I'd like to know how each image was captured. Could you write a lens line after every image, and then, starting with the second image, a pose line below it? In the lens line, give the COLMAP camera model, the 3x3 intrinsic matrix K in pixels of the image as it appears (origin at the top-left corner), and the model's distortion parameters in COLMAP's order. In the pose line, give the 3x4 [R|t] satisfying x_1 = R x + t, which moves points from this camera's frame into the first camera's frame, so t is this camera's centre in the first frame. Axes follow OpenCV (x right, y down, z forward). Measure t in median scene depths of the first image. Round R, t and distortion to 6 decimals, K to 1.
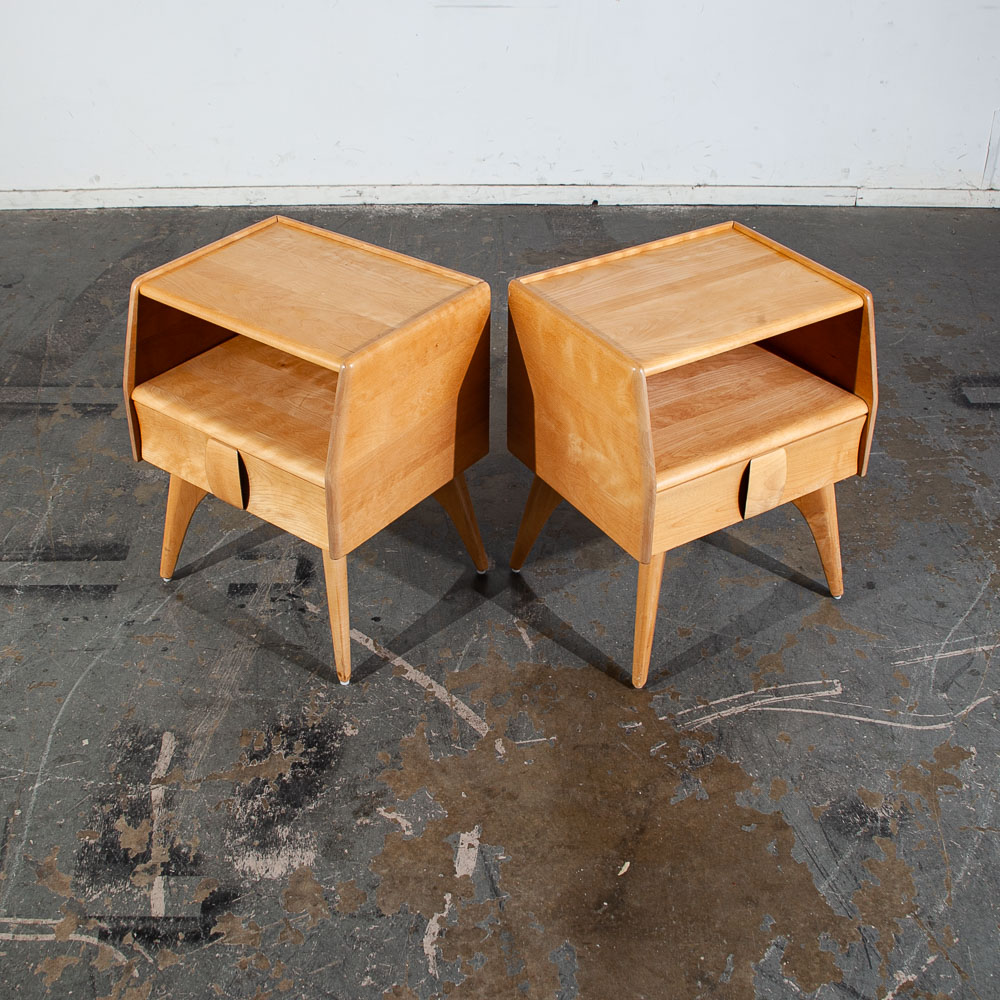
lens RADIAL K [[1303.0, 0, 483.2], [0, 1303.0, 447.9], [0, 0, 1]] dist [-0.114580, 0.000000]
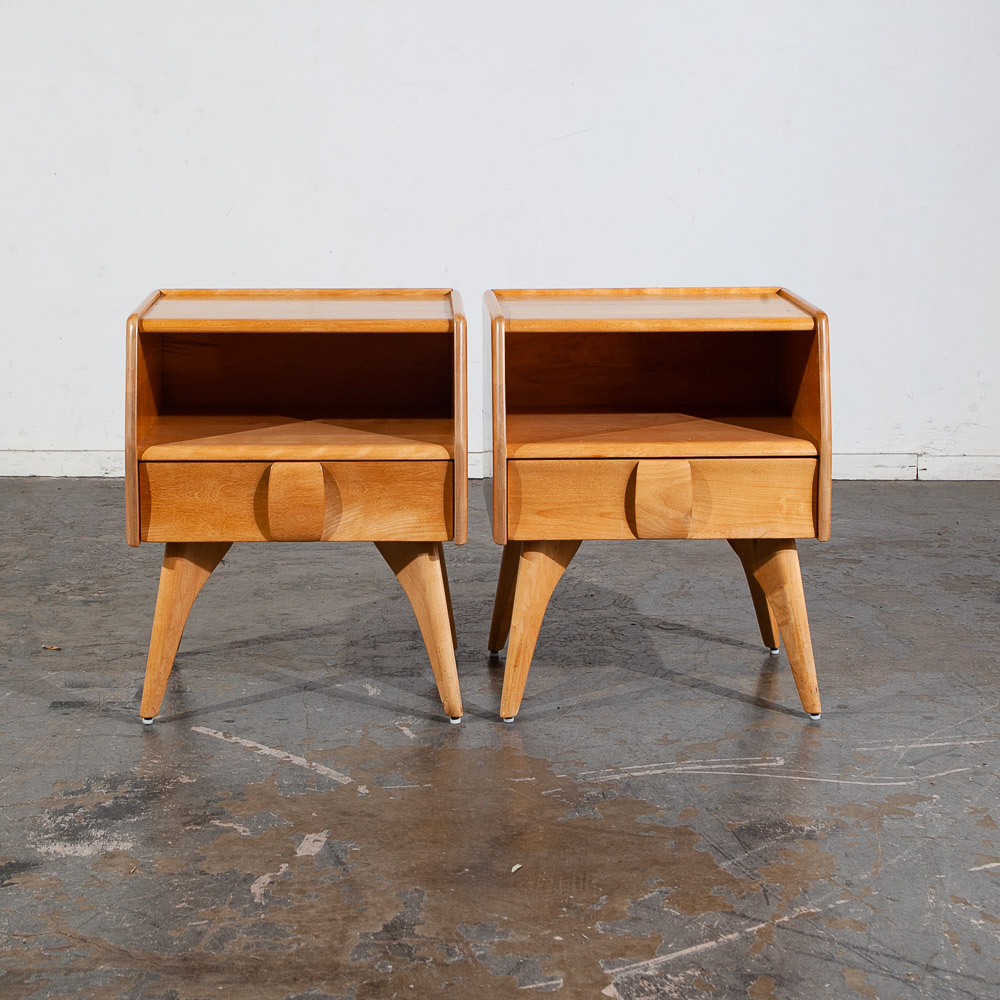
lens RADIAL K [[2289.7, 0, 468.6], [0, 2289.7, 486.5], [0, 0, 1]] dist [0.081530, 0.000000]
pose [[0.999817, 0.004362, -0.018627, 0.104390], [-0.010914, 0.929722, -0.368101, 0.573644], [0.015713, 0.368237, 0.929599, -0.440201]]
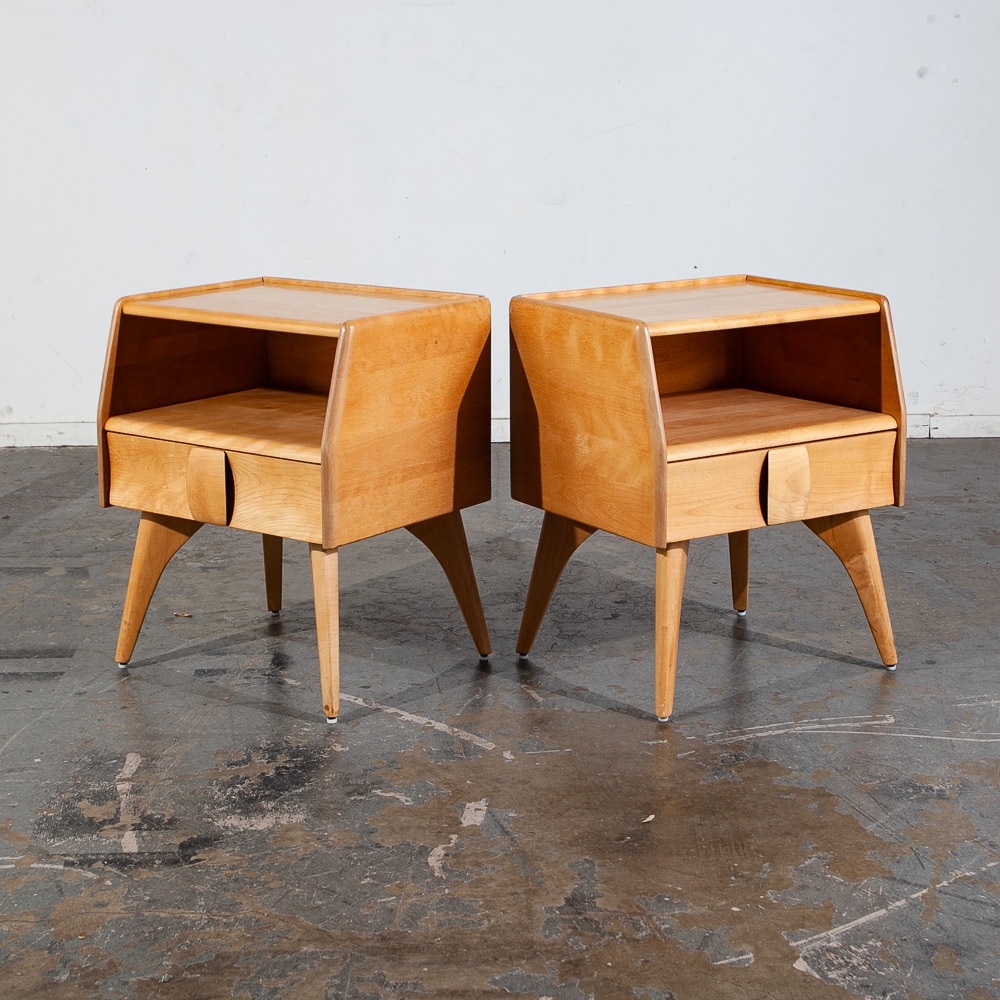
lens RADIAL K [[1966.4, 0, 493.5], [0, 1966.4, 493.9], [0, 0, 1]] dist [0.017175, 0.000000]
pose [[0.999863, -0.009540, 0.013513, -0.013468], [0.013520, 0.942003, -0.335332, 0.496698], [-0.009530, 0.335469, 0.942003, -0.325976]]
